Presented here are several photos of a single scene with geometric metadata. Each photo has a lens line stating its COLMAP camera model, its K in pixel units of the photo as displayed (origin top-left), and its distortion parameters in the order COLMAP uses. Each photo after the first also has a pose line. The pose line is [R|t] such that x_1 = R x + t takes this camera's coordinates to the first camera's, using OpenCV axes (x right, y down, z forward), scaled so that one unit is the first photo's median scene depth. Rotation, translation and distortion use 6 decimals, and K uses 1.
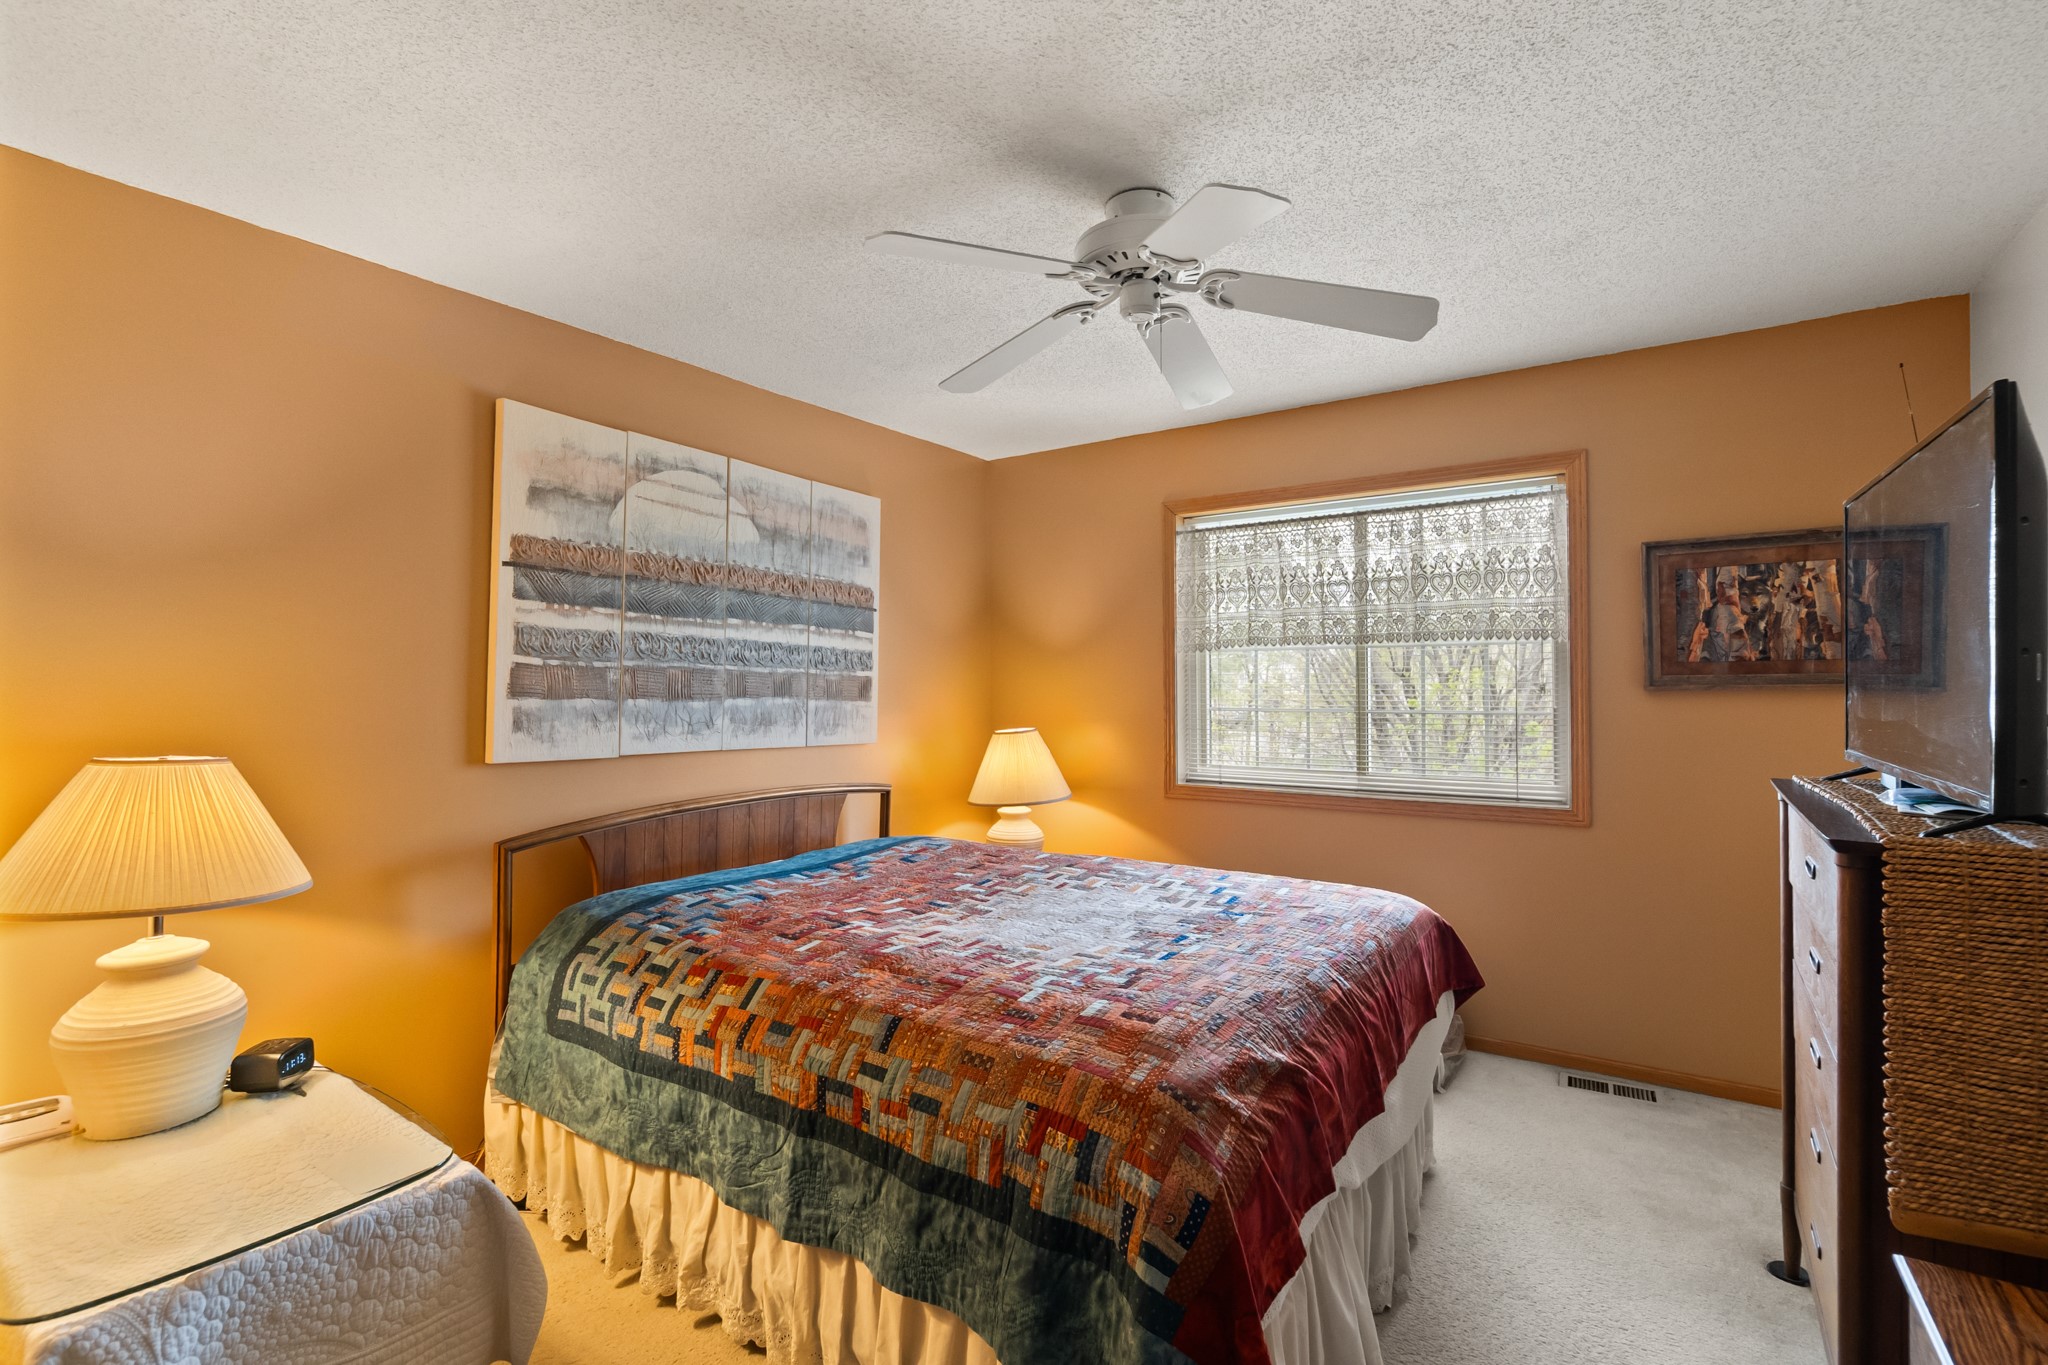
lens RADIAL K [[883.9, 0, 1023.0], [0, 883.9, 679.0], [0, 0, 1]] dist [-0.008477, 0.003569]
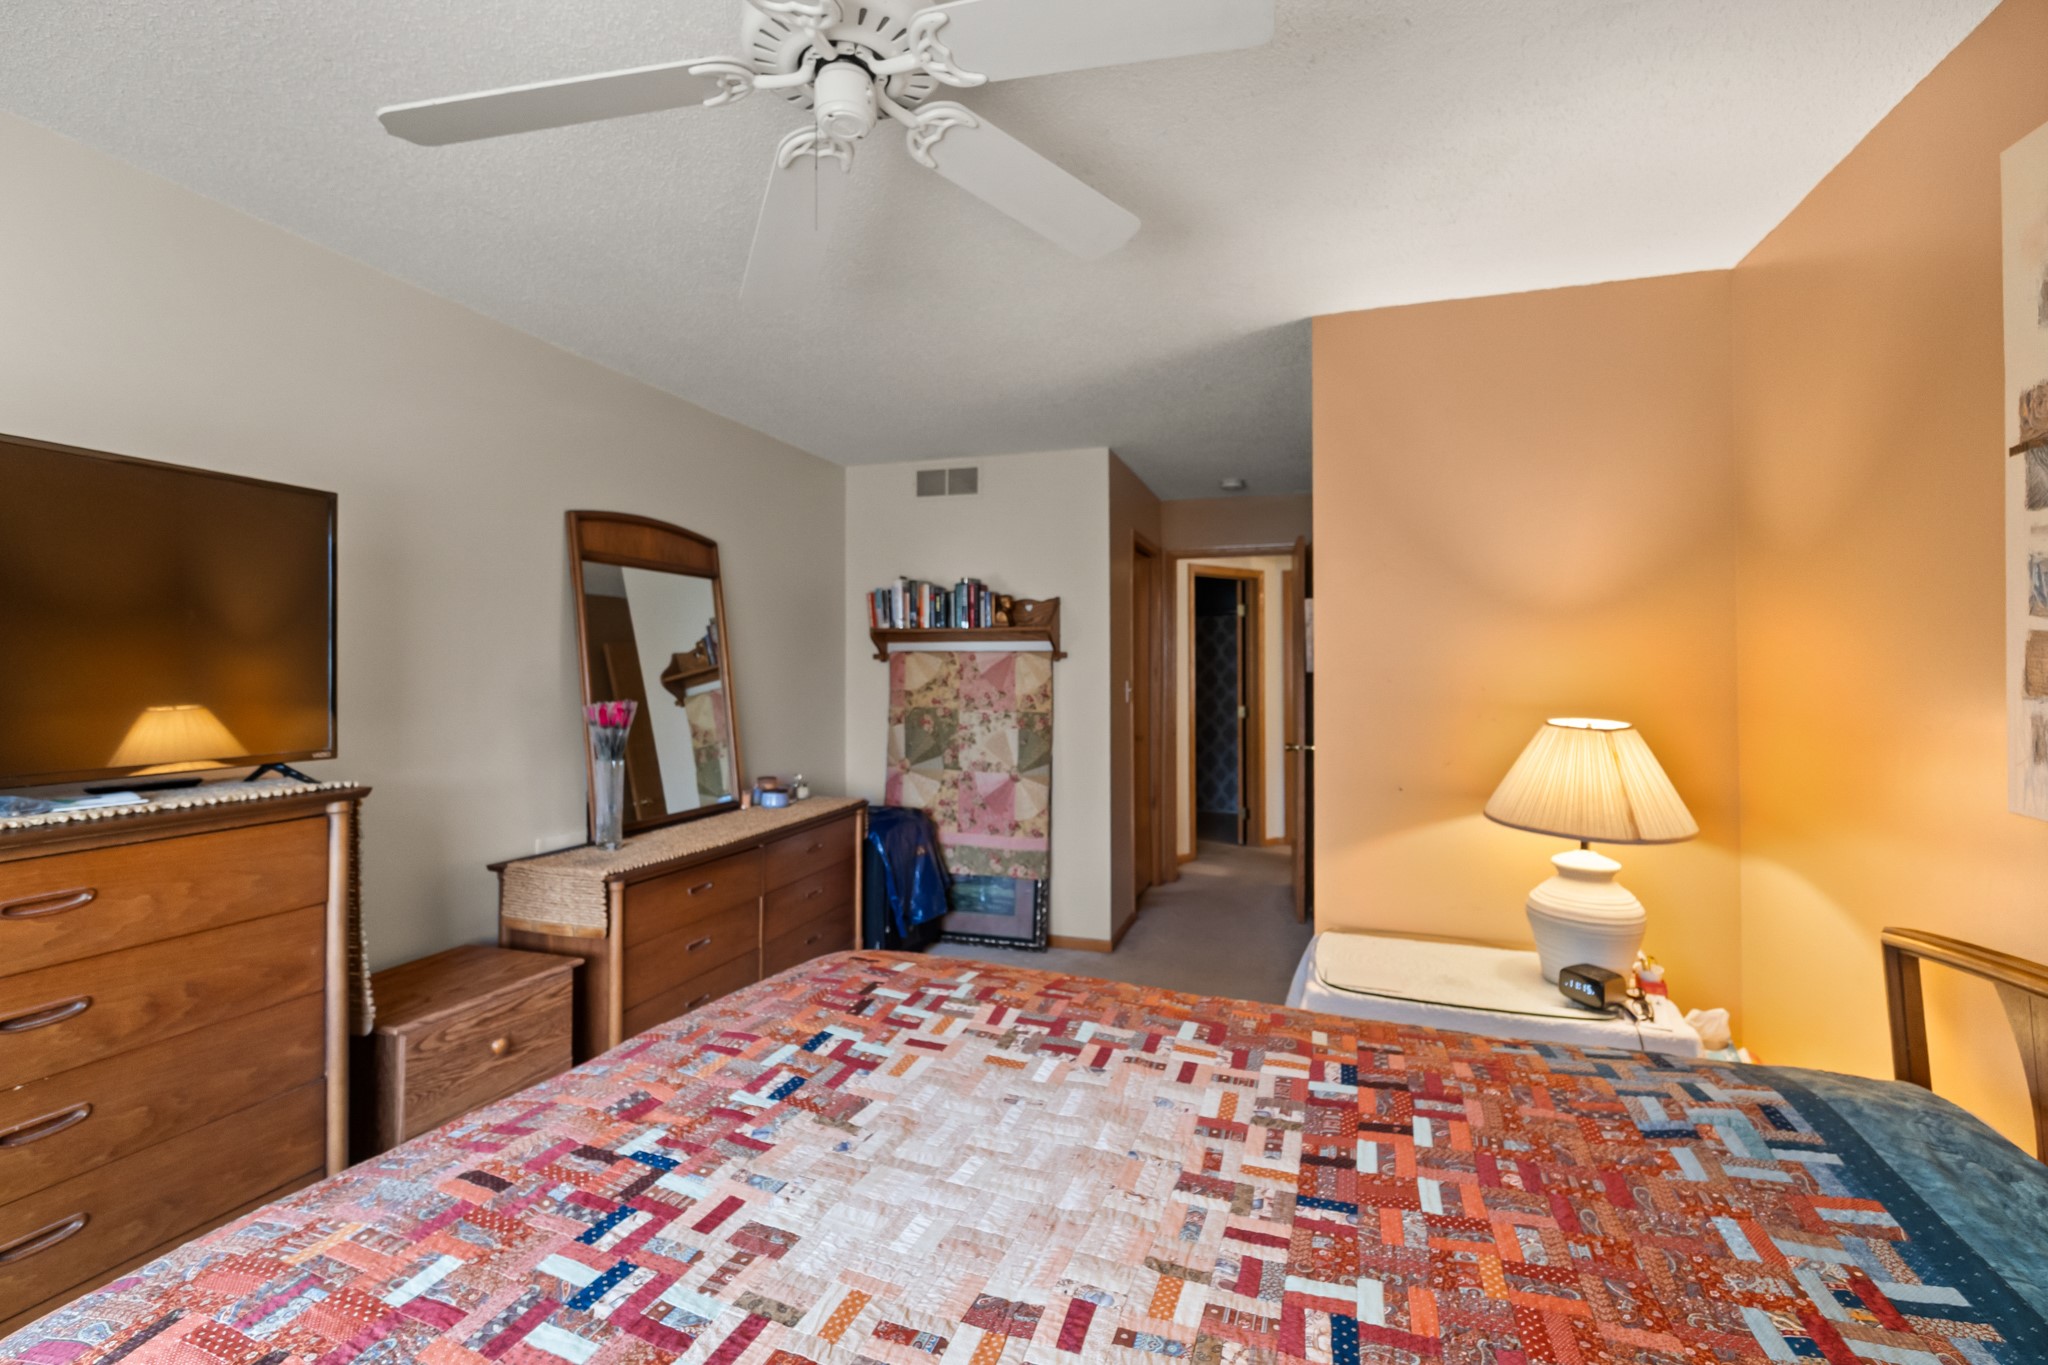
lens RADIAL K [[883.9, 0, 1019.3], [0, 883.9, 669.8], [0, 0, 1]] dist [-0.008477, 0.003569]
pose [[-0.961672, 0.007367, -0.274104, 0.176196], [0.006446, 0.999970, 0.004259, -0.001699], [0.274127, 0.002329, -0.961691, 1.536457]]
